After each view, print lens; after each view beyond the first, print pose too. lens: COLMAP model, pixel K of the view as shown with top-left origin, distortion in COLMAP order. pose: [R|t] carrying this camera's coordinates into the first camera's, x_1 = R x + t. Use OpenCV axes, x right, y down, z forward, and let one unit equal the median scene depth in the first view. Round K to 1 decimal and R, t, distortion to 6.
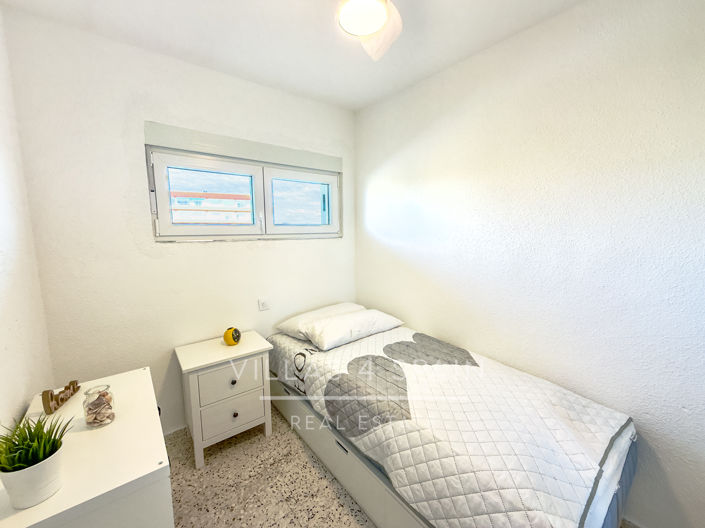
lens RADIAL K [[287.8, 0, 352.5], [0, 287.8, 264.0], [0, 0, 1]] dist [-0.000413, 0.000150]
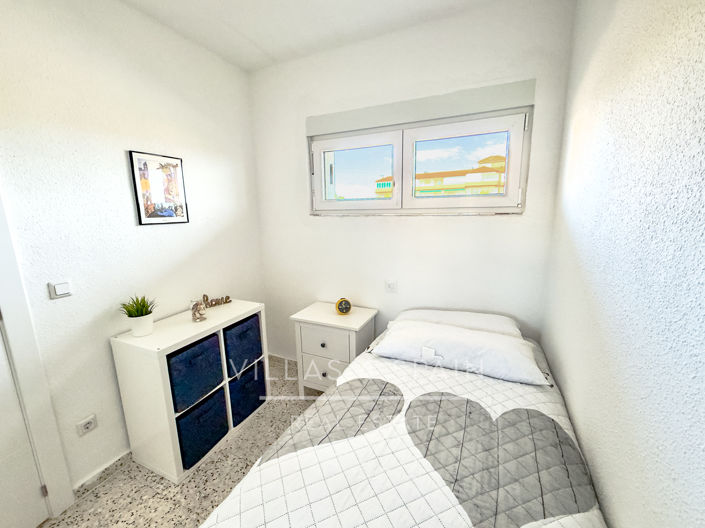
lens RADIAL K [[302.6, 0, 352.5], [0, 302.6, 264.0], [0, 0, 1]] dist [0.001243, 0.000100]
pose [[0.436642, 0.161322, -0.885053, 0.546427], [-0.092087, 0.986638, 0.134407, -0.054175], [0.894910, 0.022814, 0.445663, 0.519096]]
